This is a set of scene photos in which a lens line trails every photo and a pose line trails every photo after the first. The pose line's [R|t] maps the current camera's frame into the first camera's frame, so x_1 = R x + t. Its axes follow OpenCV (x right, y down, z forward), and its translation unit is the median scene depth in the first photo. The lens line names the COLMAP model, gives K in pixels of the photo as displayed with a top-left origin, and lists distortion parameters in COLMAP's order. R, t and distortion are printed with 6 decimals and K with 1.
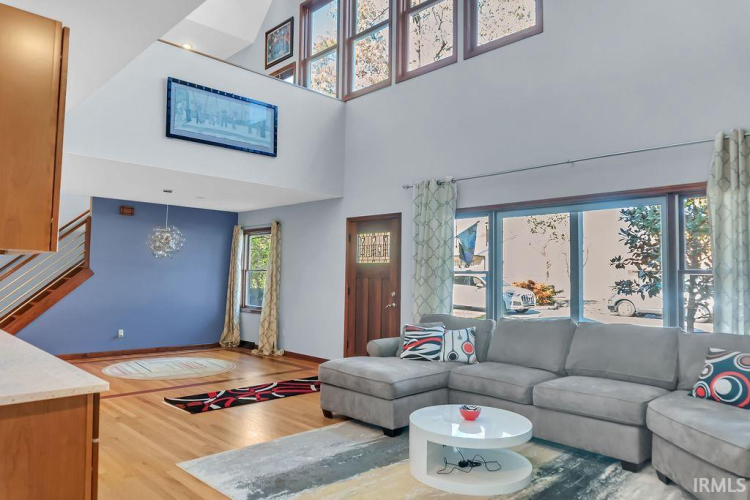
lens RADIAL K [[506.3, 0, 370.1], [0, 506.3, 251.8], [0, 0, 1]] dist [-0.029486, 0.000747]
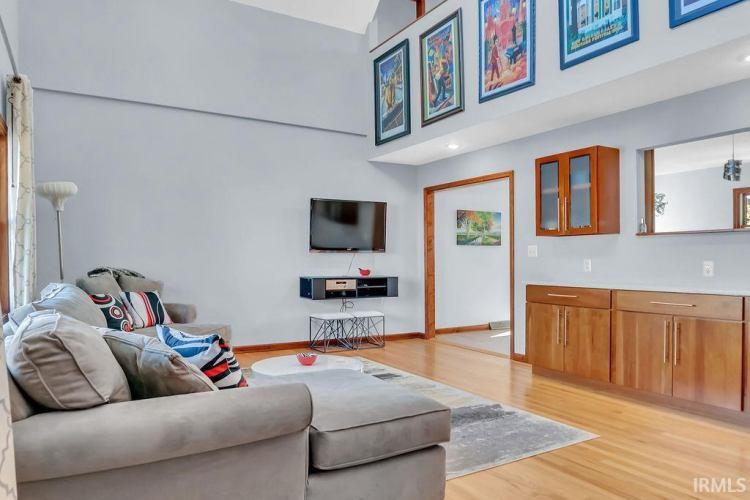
lens RADIAL K [[506.3, 0, 379.9], [0, 506.3, 252.3], [0, 0, 1]] dist [-0.029486, 0.000747]
pose [[-0.971159, -0.019270, 0.237654, -0.188955], [-0.034690, 0.997543, -0.060870, 0.140630], [-0.235897, -0.067358, -0.969441, 1.877294]]
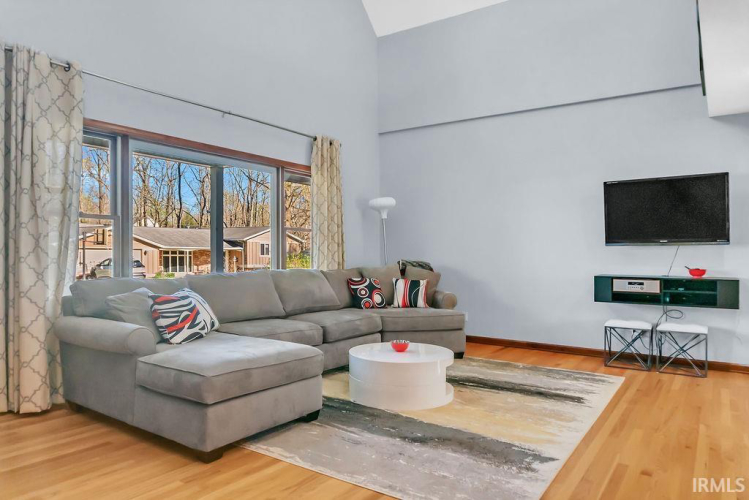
lens RADIAL K [[505.6, 0, 372.4], [0, 505.6, 250.6], [0, 0, 1]] dist [-0.029486, 0.000747]
pose [[-0.174786, -0.013070, 0.984520, -0.855046], [-0.061466, 0.998106, 0.002339, 0.096094], [-0.982686, -0.060106, -0.175258, 1.182955]]
